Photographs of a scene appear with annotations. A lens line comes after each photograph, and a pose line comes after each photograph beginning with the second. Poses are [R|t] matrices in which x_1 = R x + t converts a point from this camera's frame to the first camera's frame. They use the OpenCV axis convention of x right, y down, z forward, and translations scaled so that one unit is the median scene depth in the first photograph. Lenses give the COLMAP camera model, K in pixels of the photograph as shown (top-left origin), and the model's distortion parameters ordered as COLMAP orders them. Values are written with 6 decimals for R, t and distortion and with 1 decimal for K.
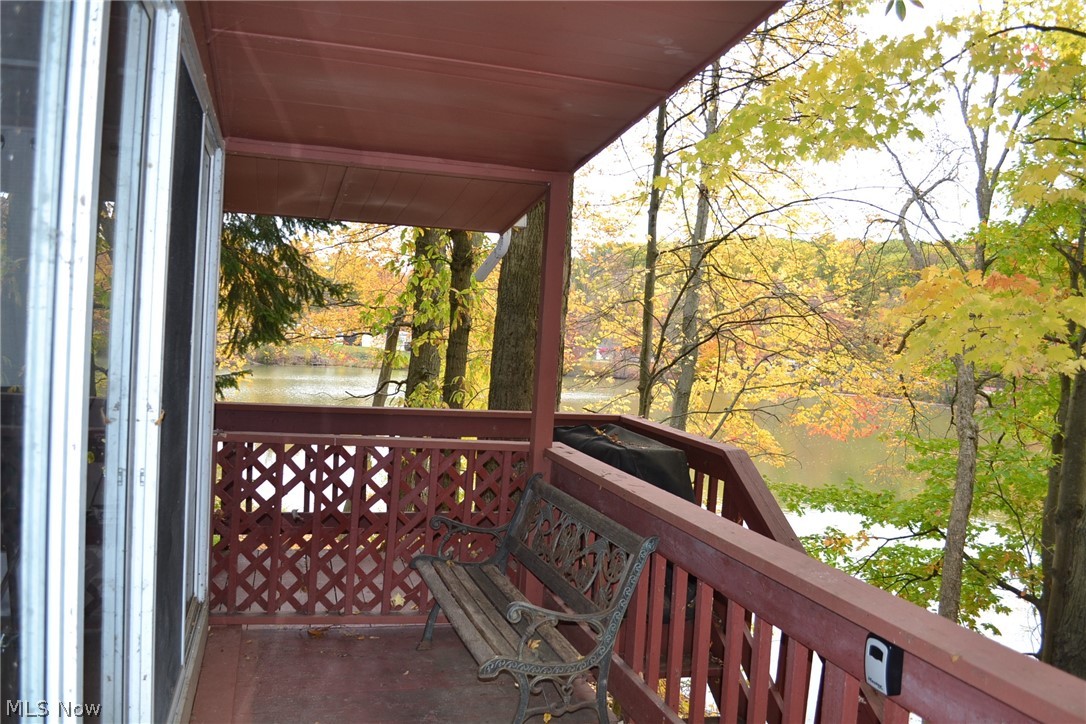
lens RADIAL K [[860.7, 0, 541.9], [0, 860.7, 366.3], [0, 0, 1]] dist [-0.081602, 0.011828]
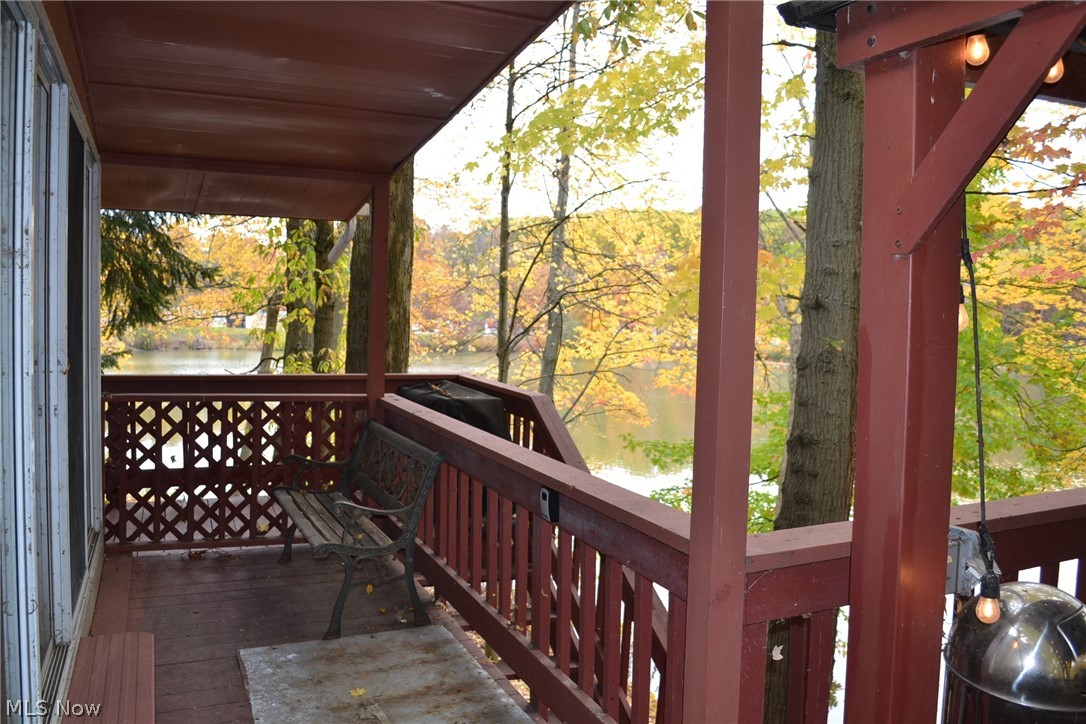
lens RADIAL K [[860.7, 0, 541.9], [0, 860.7, 366.3], [0, 0, 1]] dist [-0.081602, 0.011828]
pose [[0.991619, -0.036910, 0.123811, 0.052169], [0.033248, 0.998950, 0.031517, 0.011403], [-0.124844, -0.027137, 0.991805, -0.155938]]
